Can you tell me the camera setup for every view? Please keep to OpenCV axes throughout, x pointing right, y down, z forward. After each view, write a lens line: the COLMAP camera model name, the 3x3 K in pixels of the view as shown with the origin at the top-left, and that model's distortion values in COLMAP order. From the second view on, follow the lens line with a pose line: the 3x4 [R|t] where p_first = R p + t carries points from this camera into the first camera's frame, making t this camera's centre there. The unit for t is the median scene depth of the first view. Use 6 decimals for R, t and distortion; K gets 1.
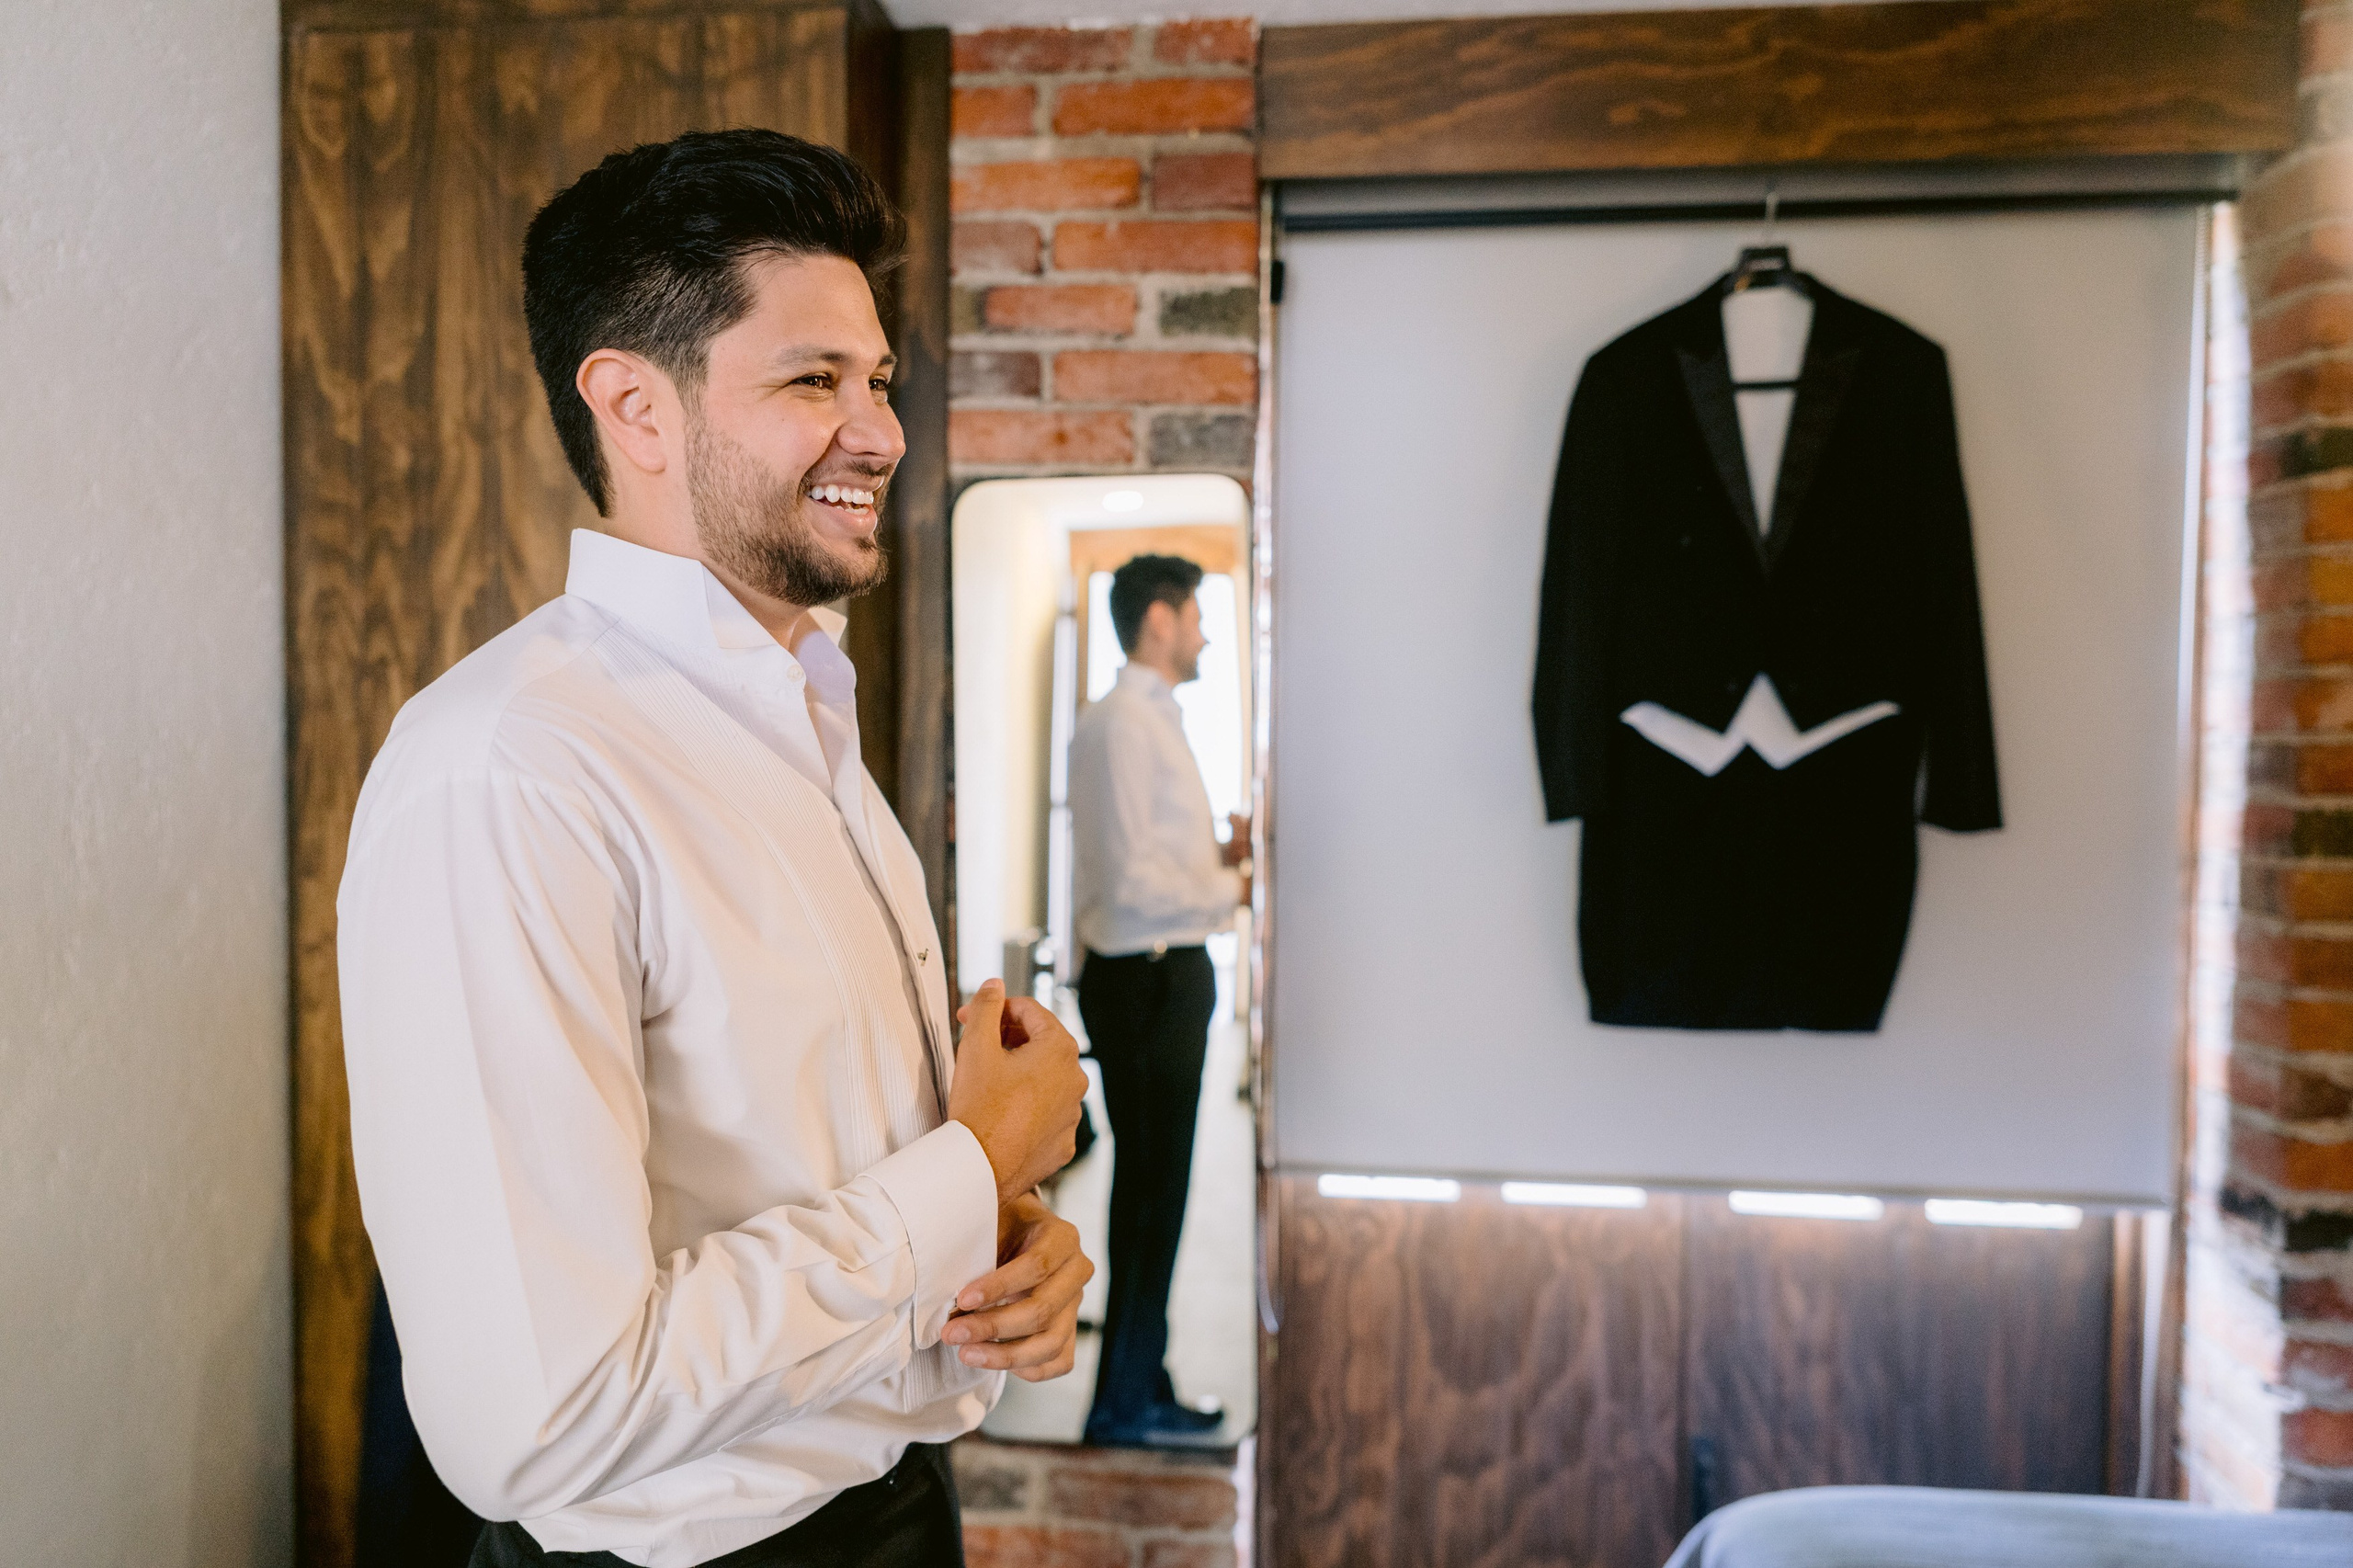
lens RADIAL K [[1723.0, 0, 1186.7], [0, 1723.0, 814.6], [0, 0, 1]] dist [0.004030, 0.004204]
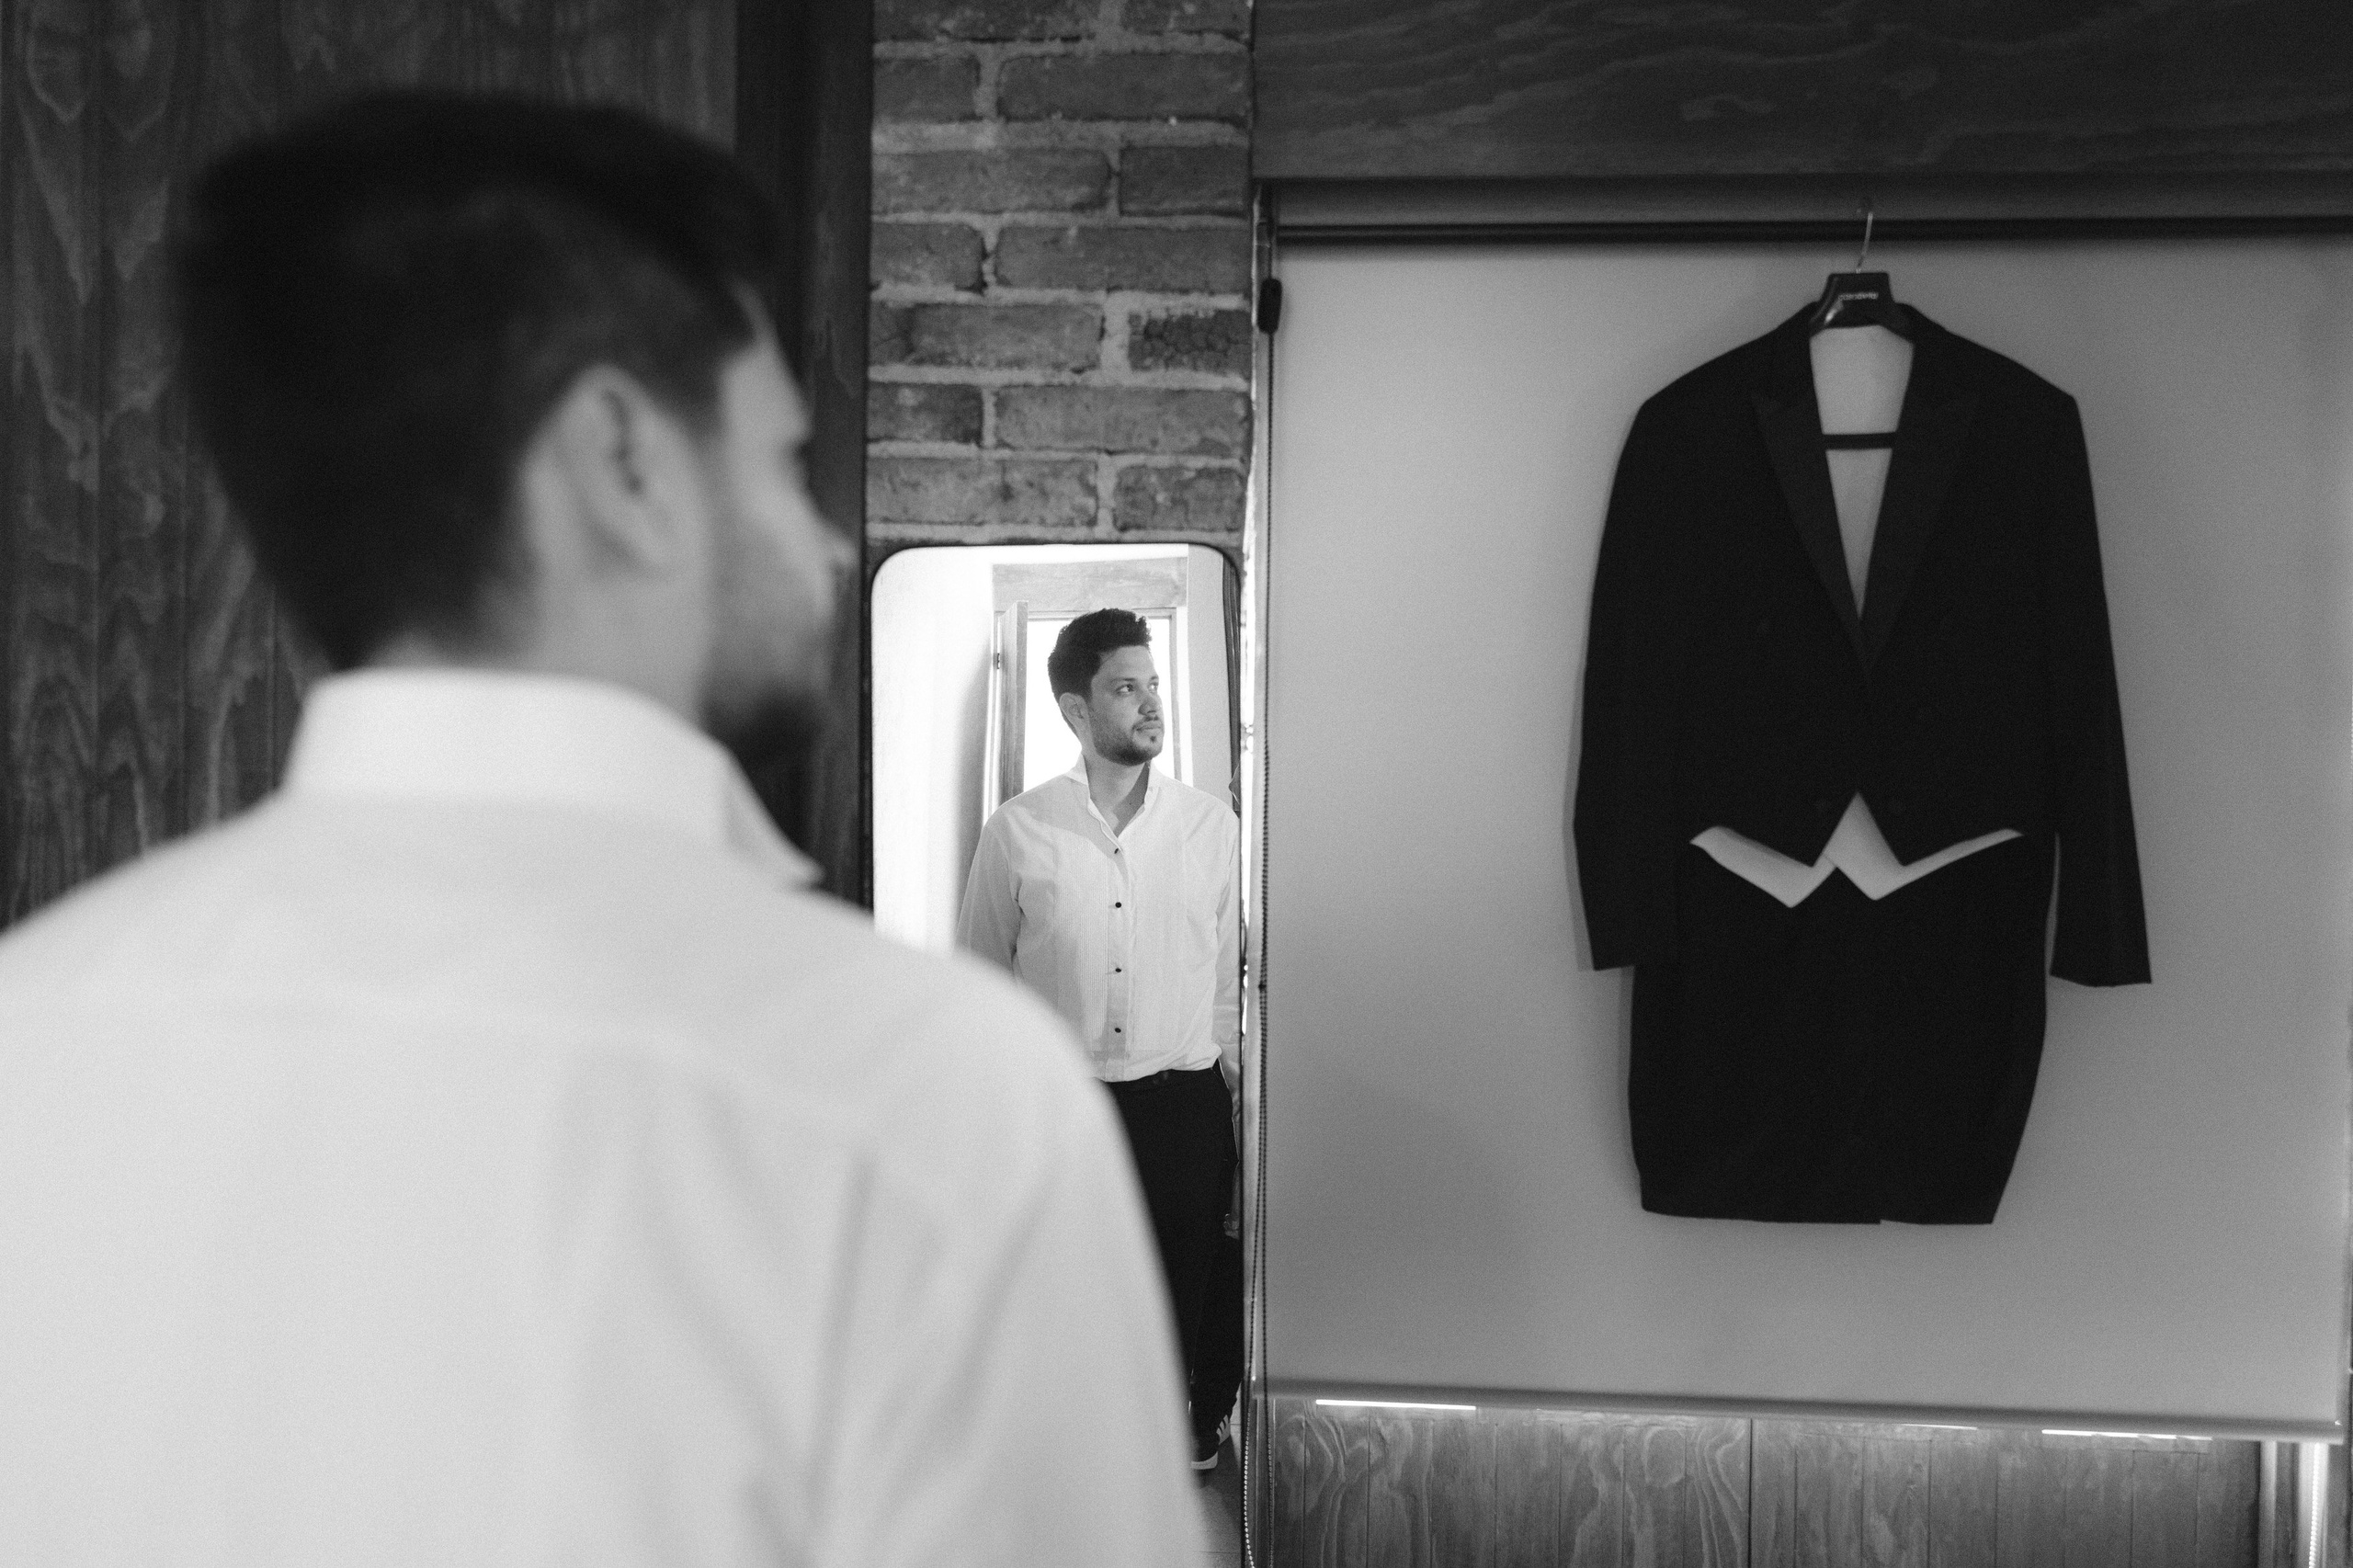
lens RADIAL K [[1723.0, 0, 1186.7], [0, 1723.0, 814.6], [0, 0, 1]] dist [0.004030, 0.004204]
pose [[0.998888, 0.005014, 0.046880, -0.025829], [-0.004391, 0.999901, -0.013374, -0.058552], [-0.046942, 0.013154, 0.998811, 0.194884]]
